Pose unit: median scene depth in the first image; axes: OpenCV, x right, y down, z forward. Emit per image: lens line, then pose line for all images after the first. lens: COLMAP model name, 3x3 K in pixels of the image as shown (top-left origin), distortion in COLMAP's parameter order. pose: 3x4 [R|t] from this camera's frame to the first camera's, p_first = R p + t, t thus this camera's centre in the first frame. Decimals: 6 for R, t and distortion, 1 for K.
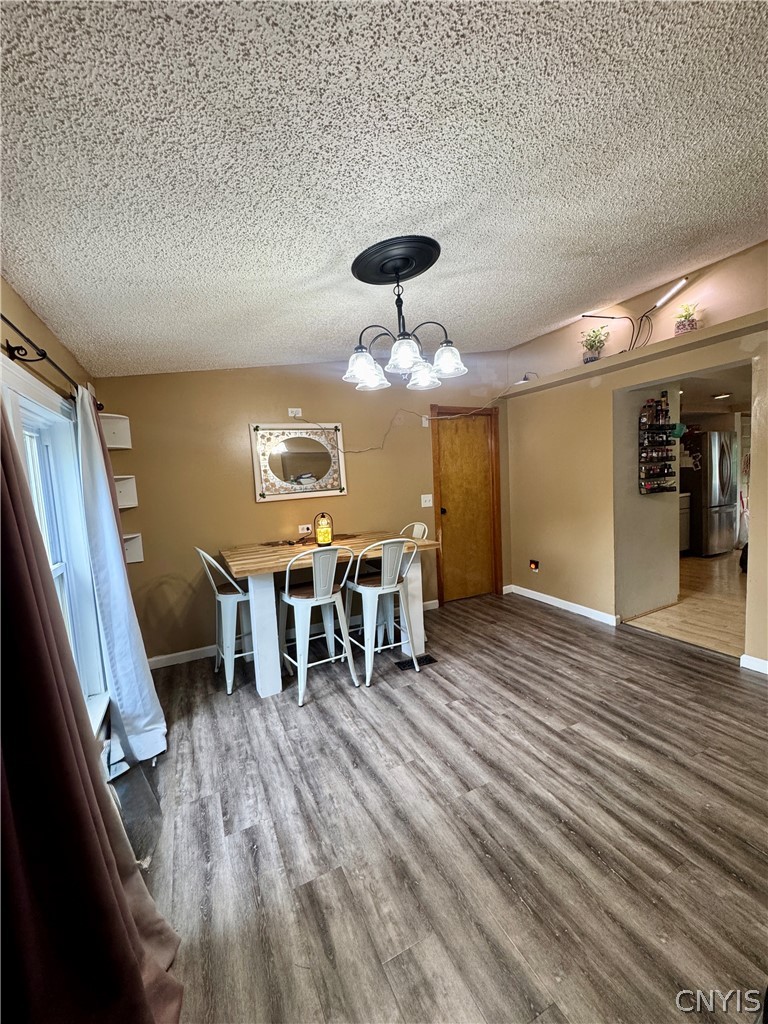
lens RADIAL K [[410.0, 0, 385.9], [0, 410.0, 509.4], [0, 0, 1]] dist [-0.002352, -0.000586]
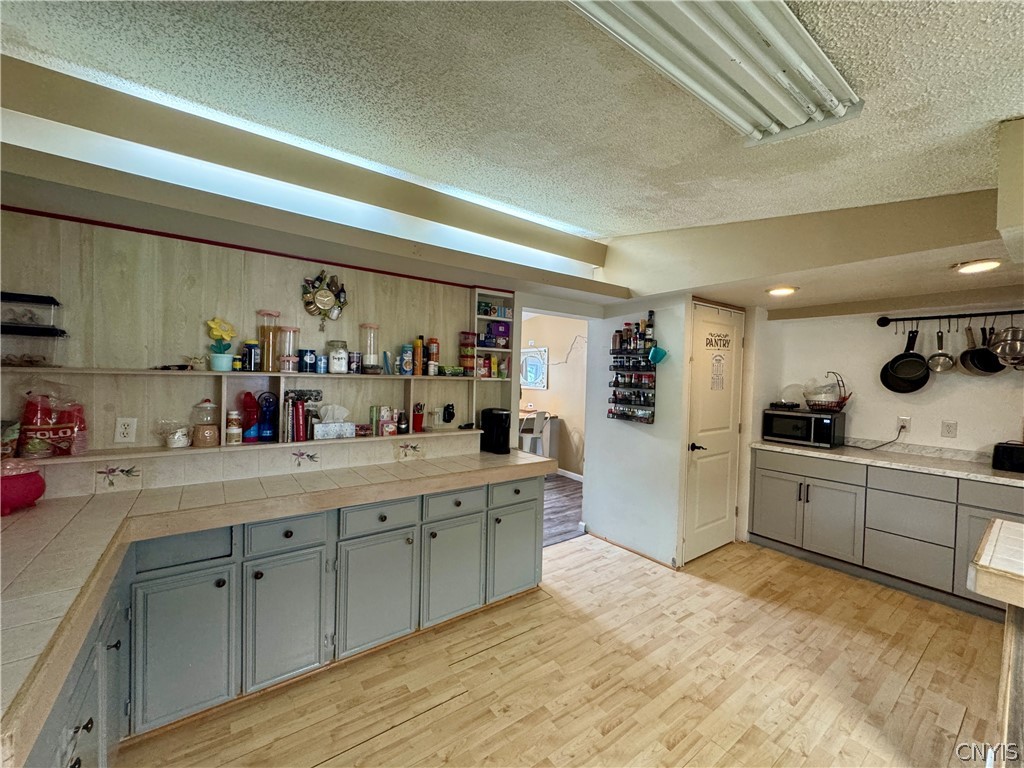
lens RADIAL K [[410.0, 0, 513.0], [0, 410.0, 383.4], [0, 0, 1]] dist [-0.002352, -0.000586]
pose [[0.170363, 0.082771, -0.981899, 2.266276], [-0.109849, 0.991850, 0.064551, -0.230596], [0.979239, 0.096864, 0.178067, 0.842468]]
